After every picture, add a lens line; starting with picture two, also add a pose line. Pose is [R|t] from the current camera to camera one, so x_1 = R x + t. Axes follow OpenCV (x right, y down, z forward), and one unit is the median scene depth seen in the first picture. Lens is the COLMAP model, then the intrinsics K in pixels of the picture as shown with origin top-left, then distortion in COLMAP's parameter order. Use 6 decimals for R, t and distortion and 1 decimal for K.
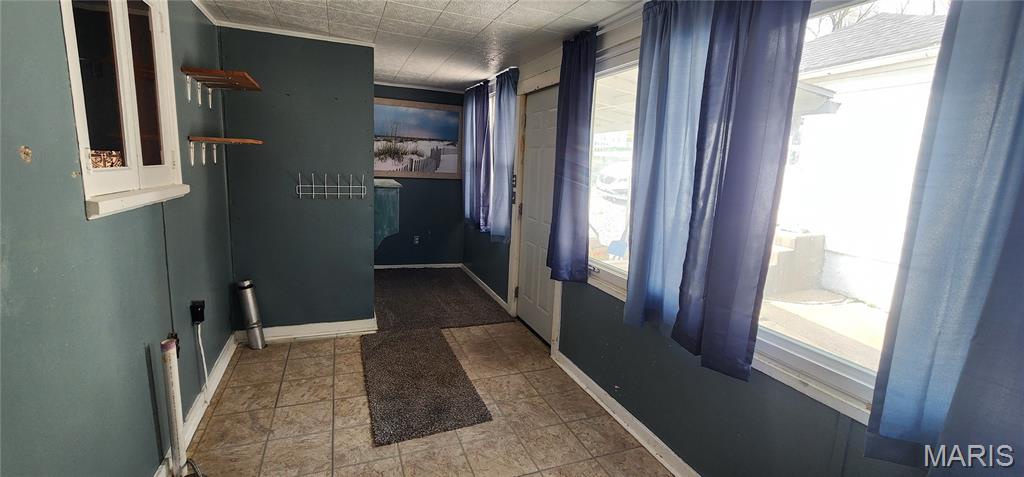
lens RADIAL K [[424.3, 0, 512.8], [0, 424.3, 236.2], [0, 0, 1]] dist [-0.004797, -0.000198]
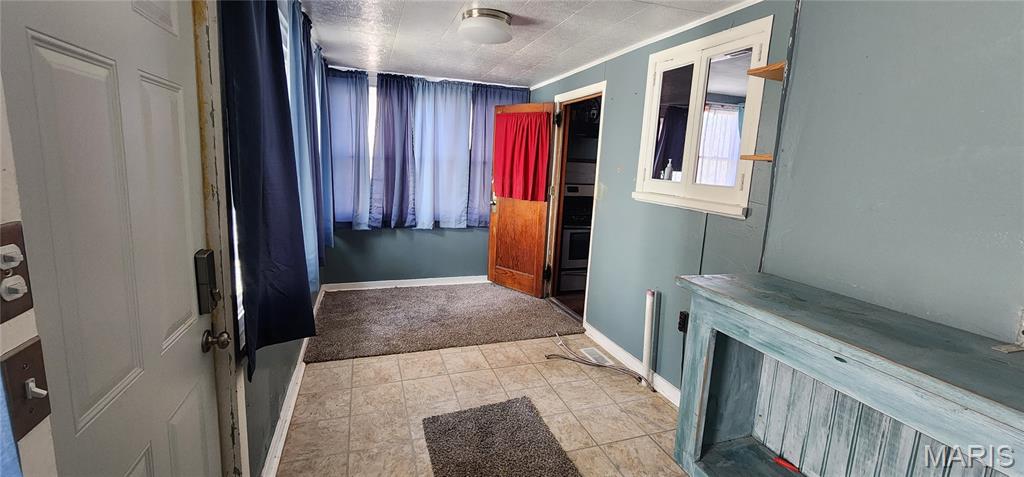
lens RADIAL K [[424.3, 0, 512.4], [0, 424.3, 232.5], [0, 0, 1]] dist [-0.004797, -0.000198]
pose [[-0.994400, -0.097687, 0.040315, -0.259364], [-0.078887, 0.940003, 0.331920, -0.324575], [-0.070320, 0.326881, -0.942446, 1.826376]]
